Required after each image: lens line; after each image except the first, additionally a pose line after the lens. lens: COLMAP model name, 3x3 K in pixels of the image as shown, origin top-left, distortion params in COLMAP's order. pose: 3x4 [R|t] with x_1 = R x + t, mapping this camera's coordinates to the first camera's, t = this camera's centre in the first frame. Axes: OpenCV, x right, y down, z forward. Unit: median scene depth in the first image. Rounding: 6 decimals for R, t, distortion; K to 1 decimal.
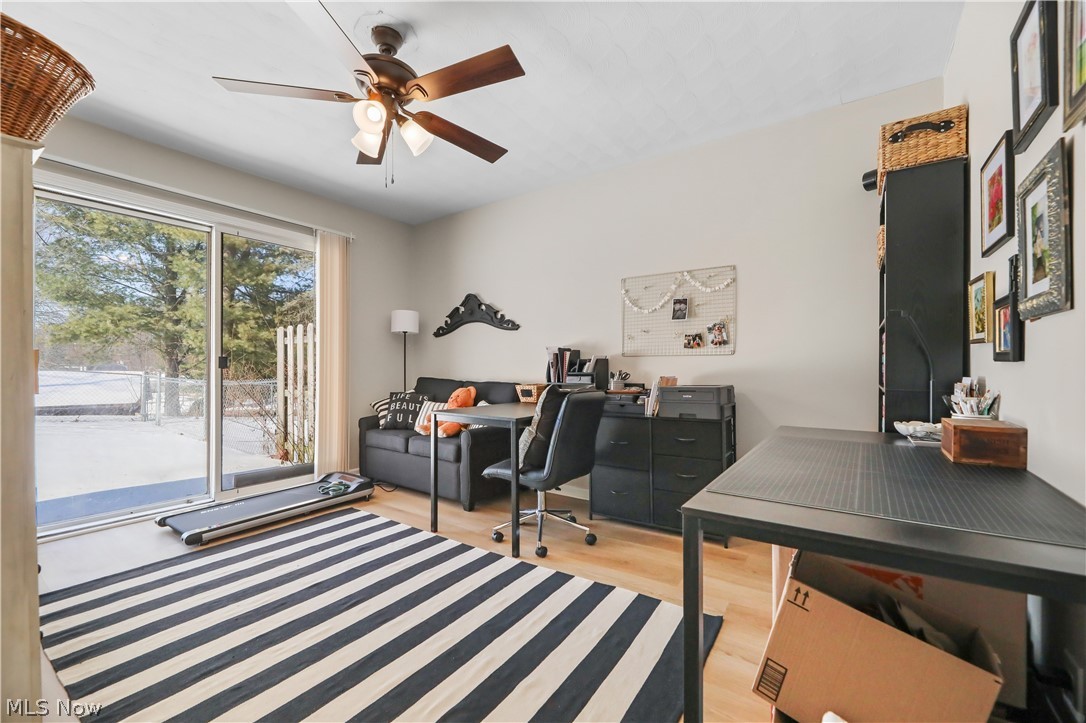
lens RADIAL K [[442.4, 0, 543.3], [0, 442.4, 367.3], [0, 0, 1]] dist [-0.002826, -0.000398]
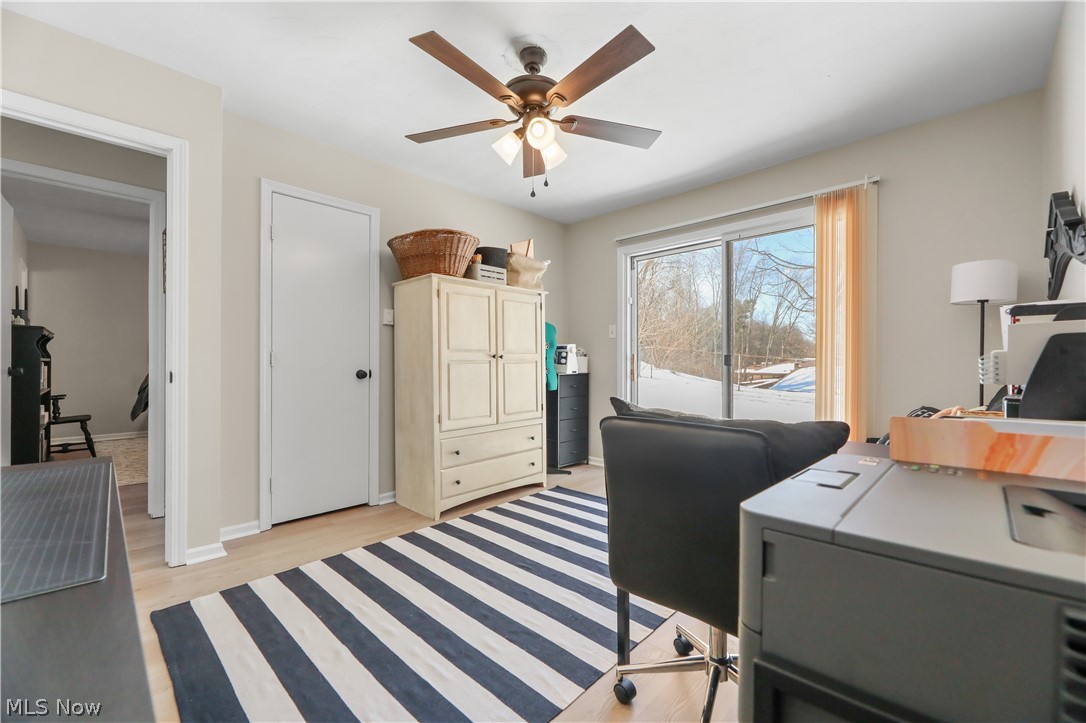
lens RADIAL K [[439.4, 0, 542.5], [0, 439.4, 363.8], [0, 0, 1]] dist [-0.002851, -0.000635]
pose [[-0.163173, -0.000564, -0.986597, 0.402431], [0.000366, 1.000000, -0.000632, -0.001653], [0.986597, -0.000464, -0.163173, 0.698662]]
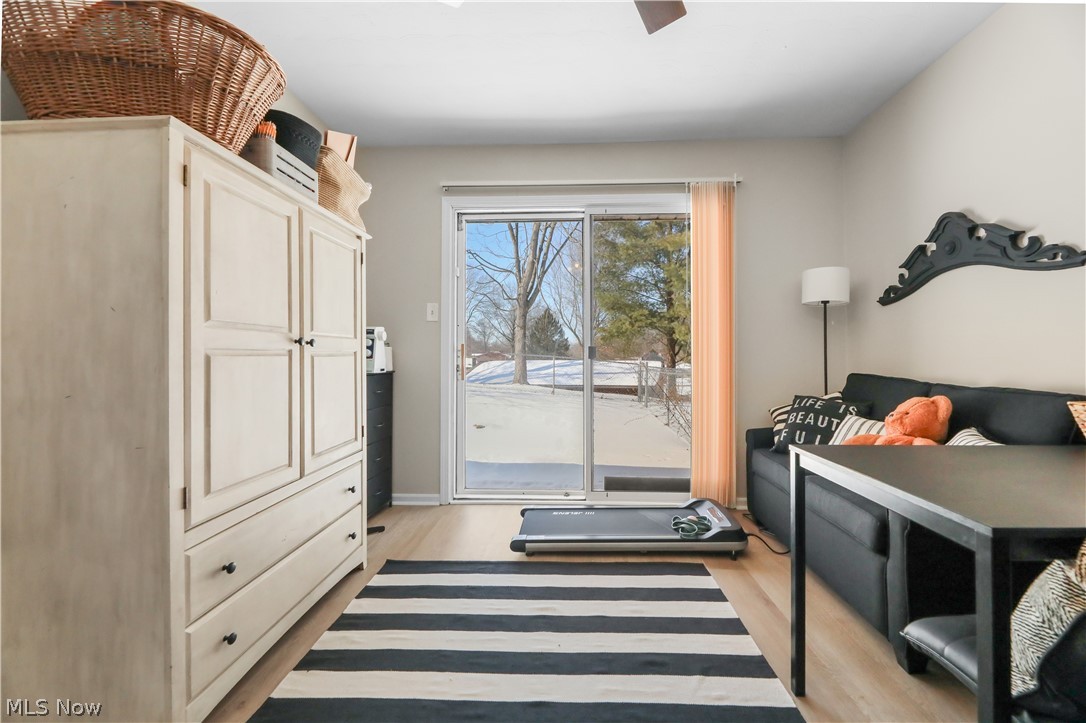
lens RADIAL K [[443.8, 0, 555.4], [0, 443.8, 351.1], [0, 0, 1]] dist [0.000868, -0.004481]
pose [[0.539158, -0.016045, -0.842052, 0.022273], [0.003603, 0.999853, -0.016745, 0.000854], [0.842197, 0.005995, 0.539137, 0.413533]]
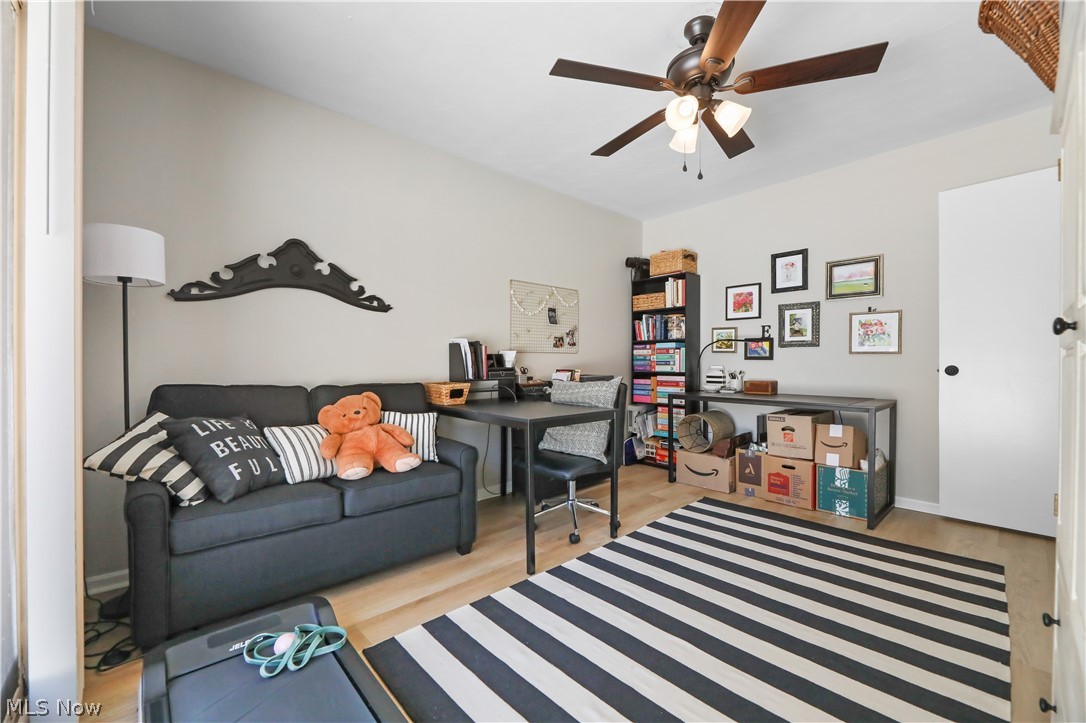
lens RADIAL K [[442.4, 0, 543.3], [0, 442.4, 367.3], [0, 0, 1]] dist [-0.002826, -0.000398]
pose [[0.216806, -0.011897, 0.976142, -0.814599], [0.001436, 0.999929, 0.011868, -0.000687], [-0.976214, -0.001172, 0.216808, 0.662755]]
